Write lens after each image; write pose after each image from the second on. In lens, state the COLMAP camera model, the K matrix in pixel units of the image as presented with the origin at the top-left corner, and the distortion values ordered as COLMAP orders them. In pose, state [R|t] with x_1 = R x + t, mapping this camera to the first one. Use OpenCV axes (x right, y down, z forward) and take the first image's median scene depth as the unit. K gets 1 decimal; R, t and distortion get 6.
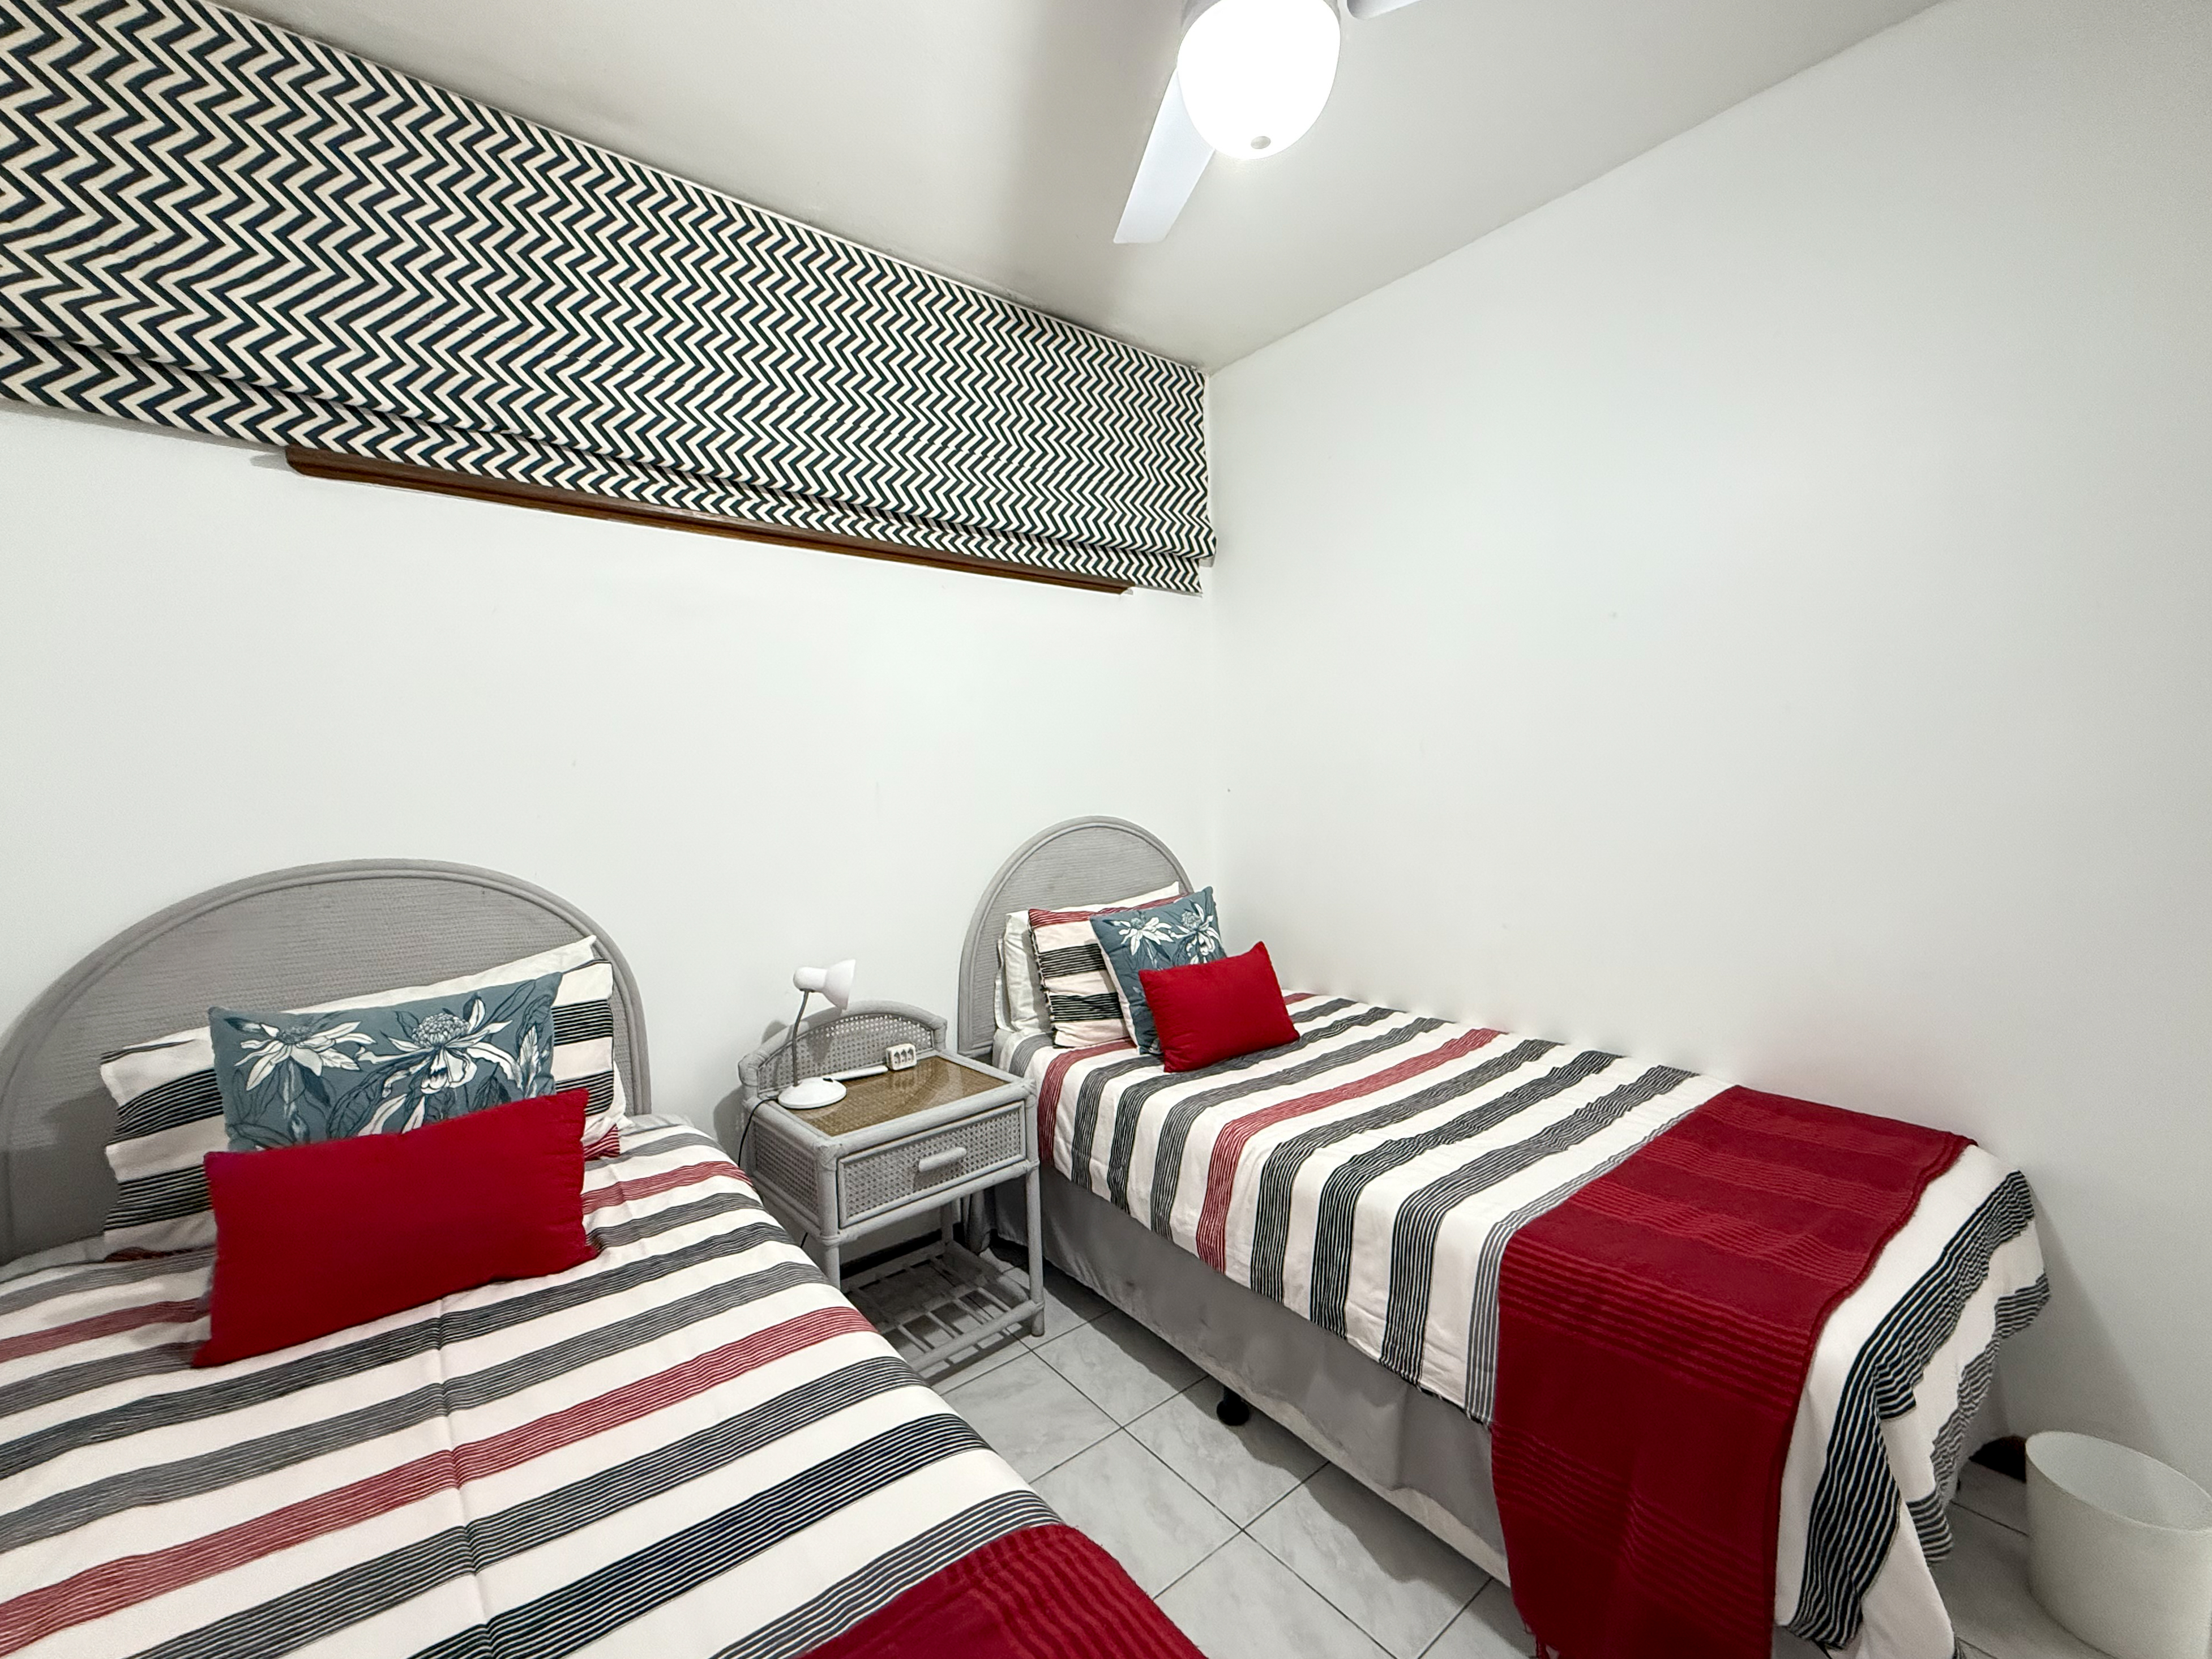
lens RADIAL K [[900.4, 0, 1140.2], [0, 900.4, 831.9], [0, 0, 1]] dist [0.000735, 0.000126]
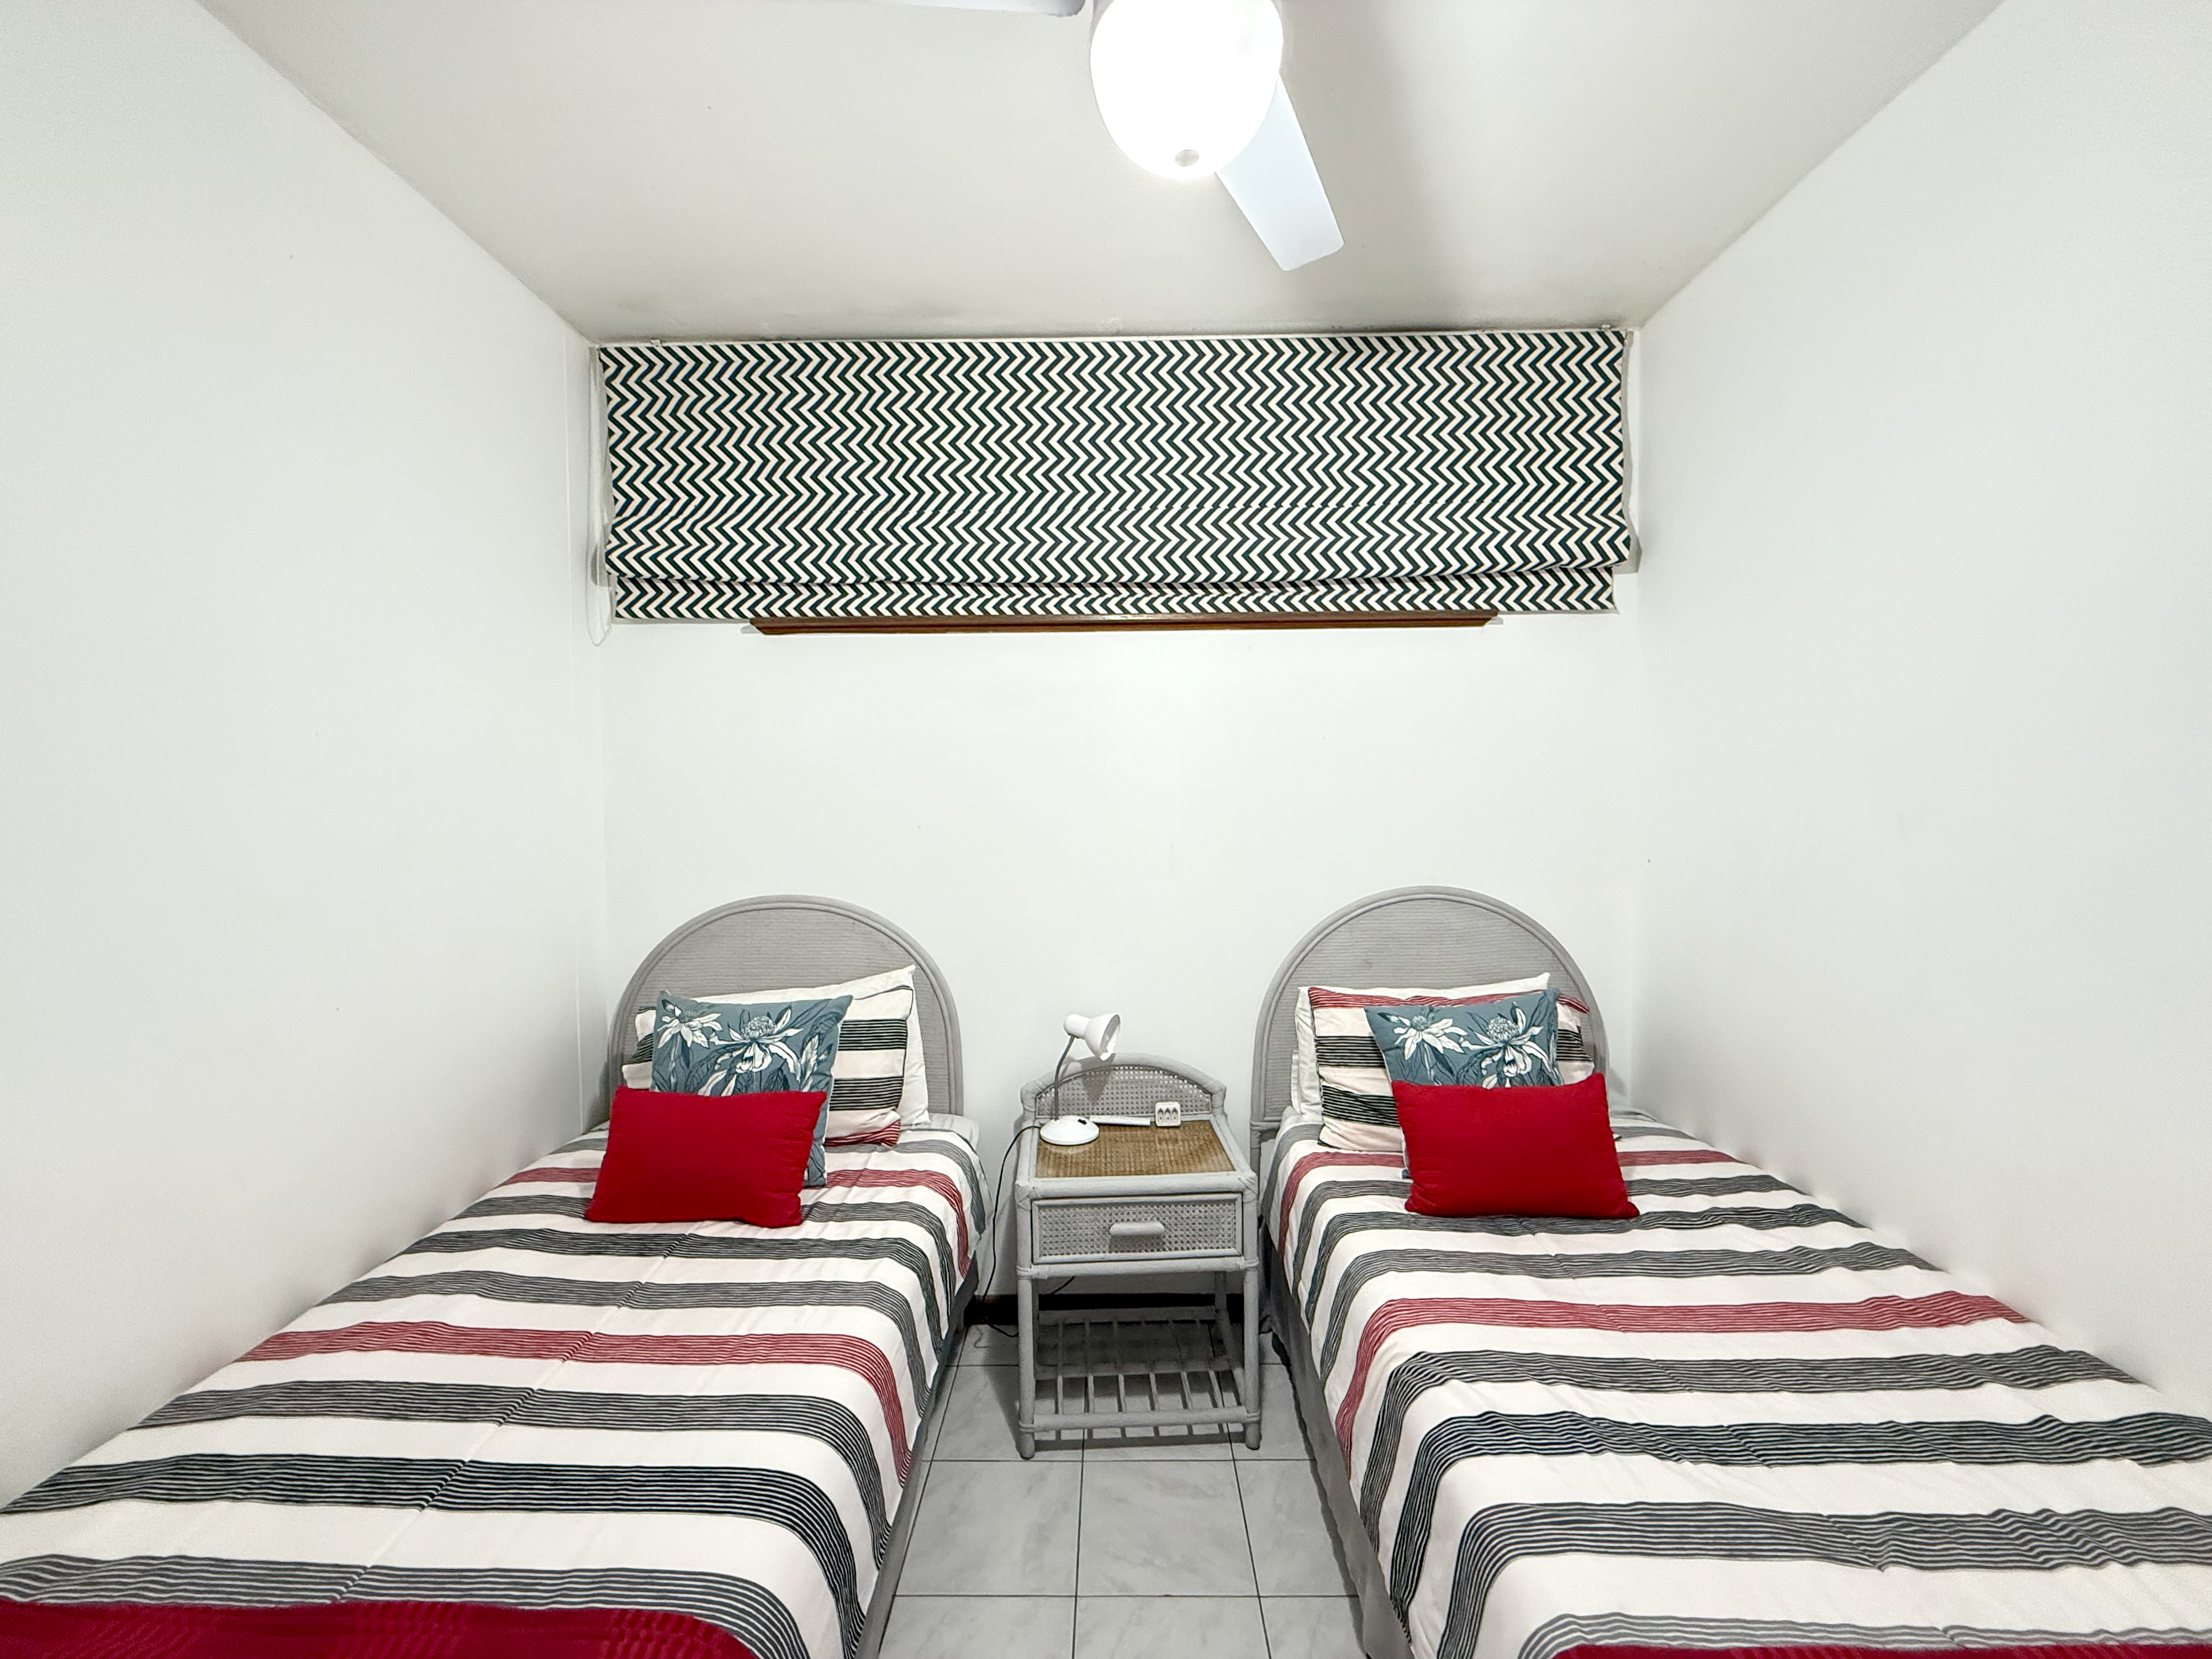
lens RADIAL K [[900.3, 0, 1140.2], [0, 900.3, 831.9], [0, 0, 1]] dist [0.000735, 0.000126]
pose [[0.765784, 0.041022, -0.641788, 0.378165], [-0.046631, 0.998878, 0.008206, -0.083351], [0.641405, 0.023643, 0.766838, 0.196614]]
